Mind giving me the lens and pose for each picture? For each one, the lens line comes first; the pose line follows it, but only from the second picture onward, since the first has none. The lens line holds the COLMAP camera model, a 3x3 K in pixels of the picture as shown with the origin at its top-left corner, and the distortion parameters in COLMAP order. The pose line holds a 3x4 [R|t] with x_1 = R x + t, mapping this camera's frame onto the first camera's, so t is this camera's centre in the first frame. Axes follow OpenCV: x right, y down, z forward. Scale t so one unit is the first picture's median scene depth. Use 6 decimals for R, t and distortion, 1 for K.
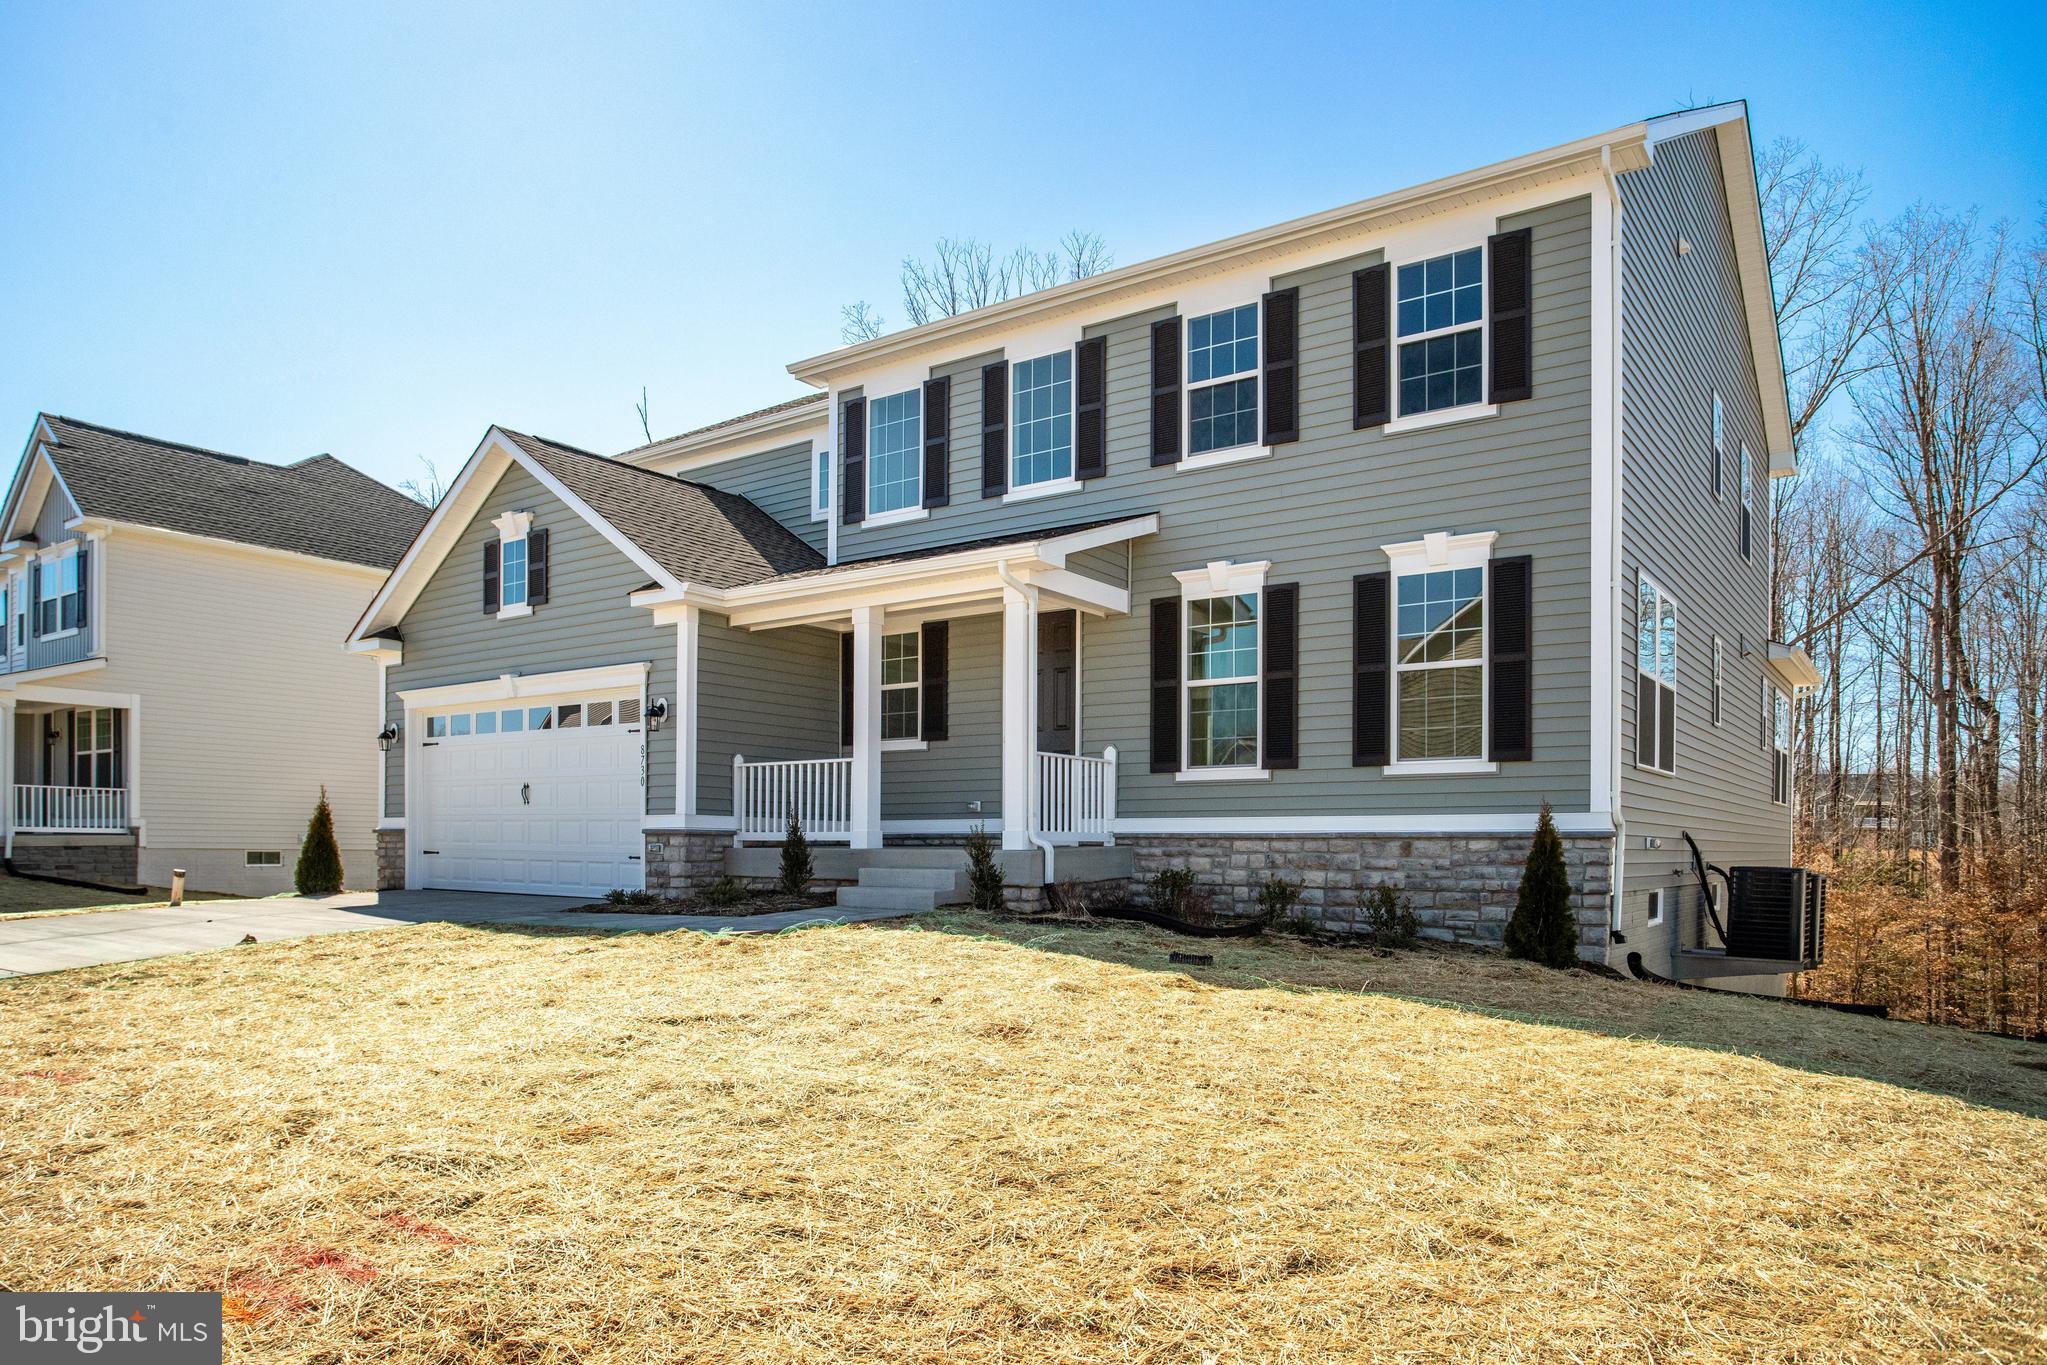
lens RADIAL K [[1296.2, 0, 1025.5], [0, 1296.2, 634.5], [0, 0, 1]] dist [-0.059577, 0.000633]
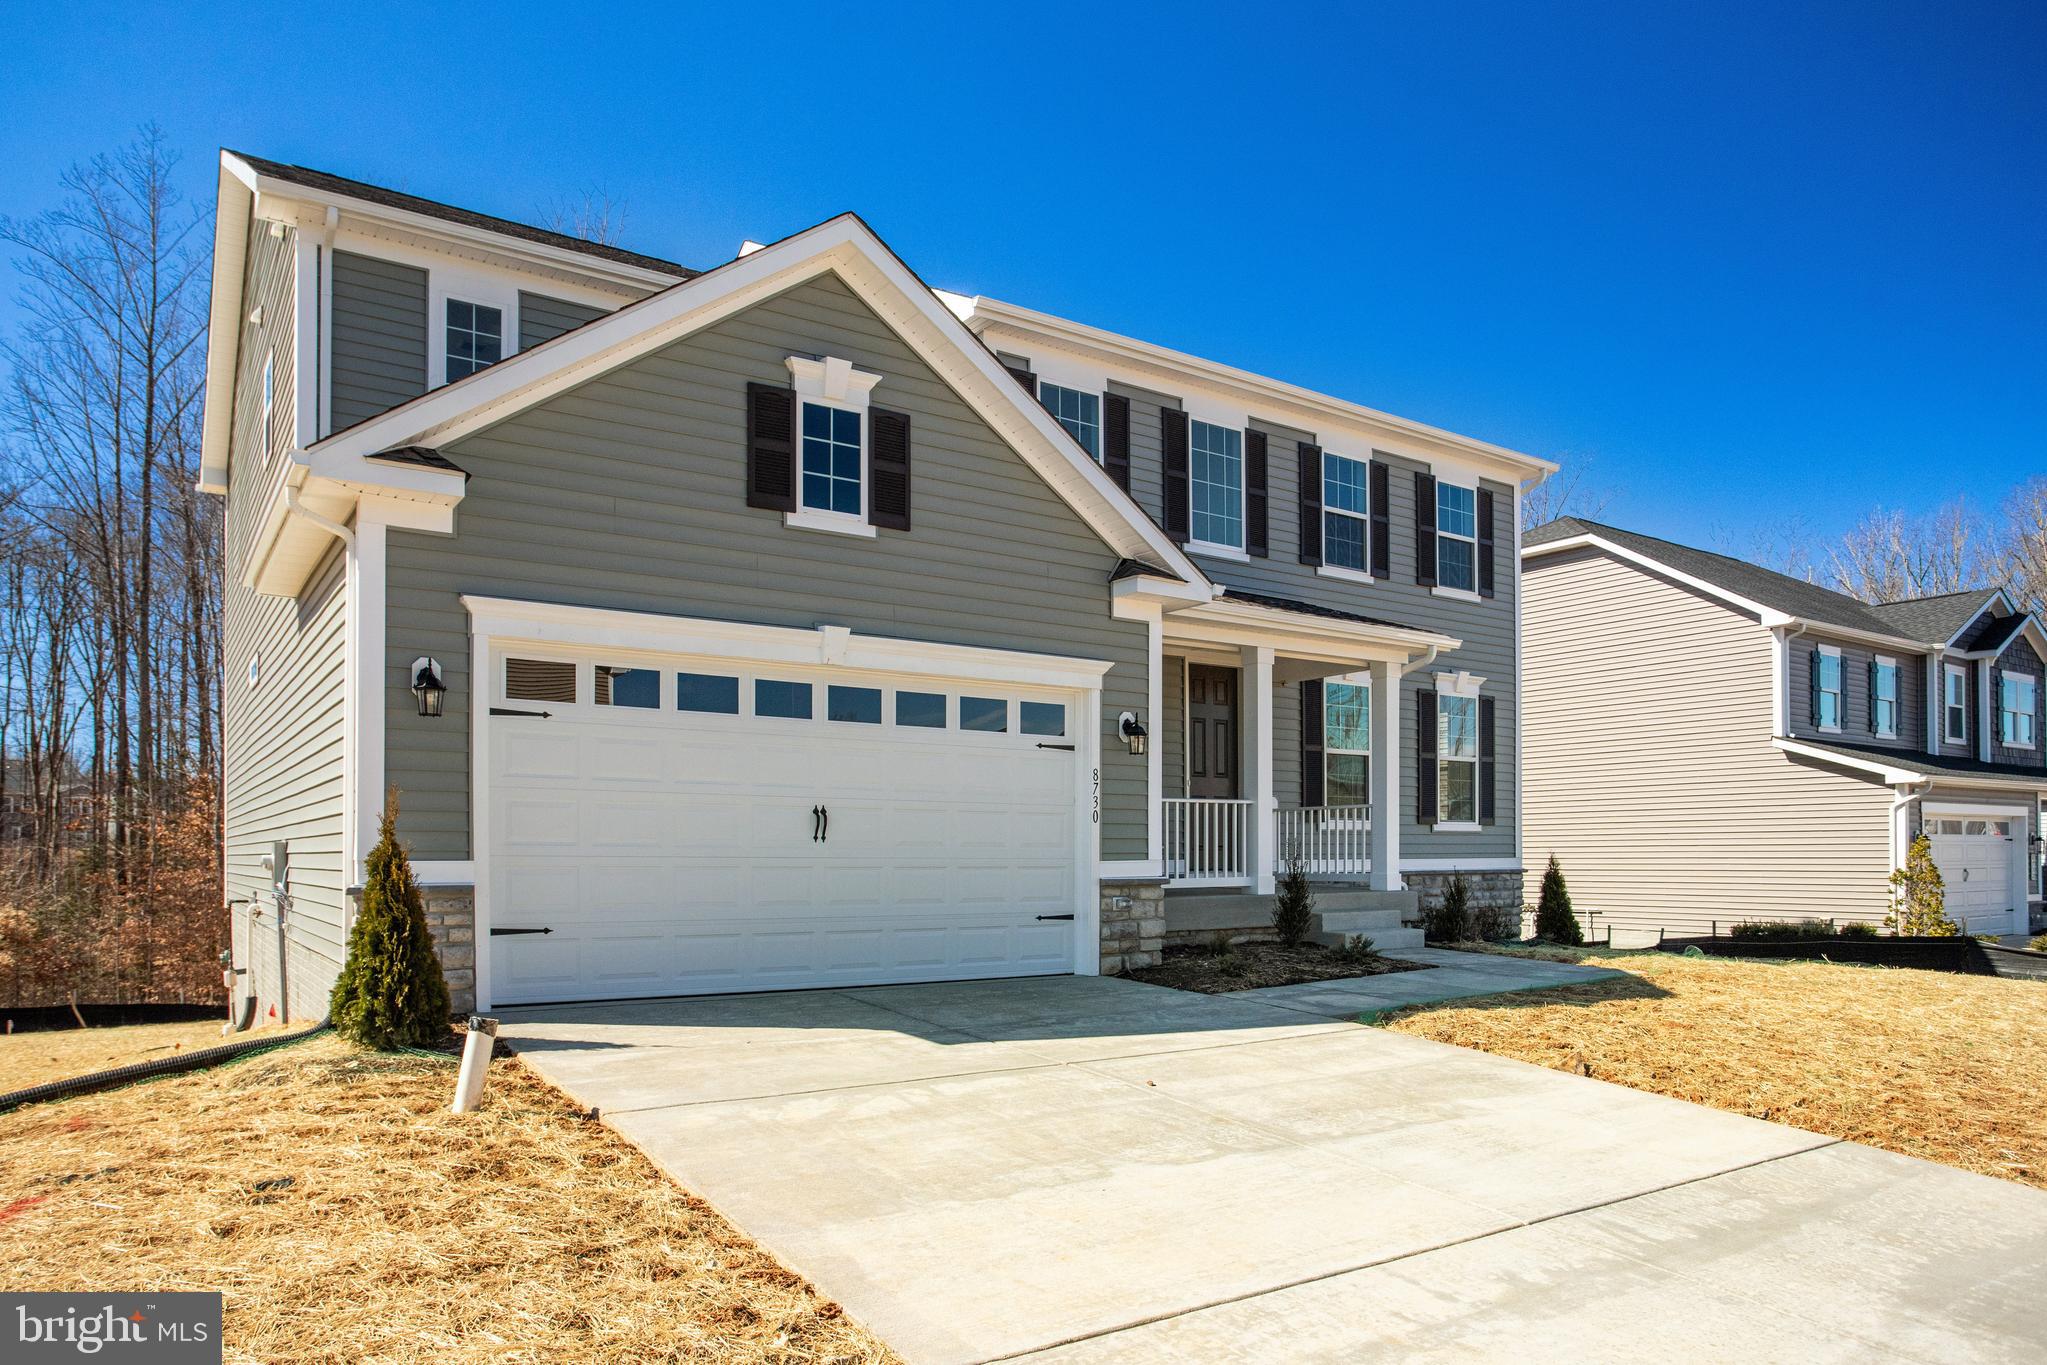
lens RADIAL K [[1338.9, 0, 1025.5], [0, 1338.9, 646.4], [0, 0, 1]] dist [-0.185309, 0.000093]
pose [[0.335251, 0.151718, 0.929832, -1.080484], [-0.131215, 0.984849, -0.113385, 0.112739], [-0.932947, -0.083995, 0.350079, 0.795081]]
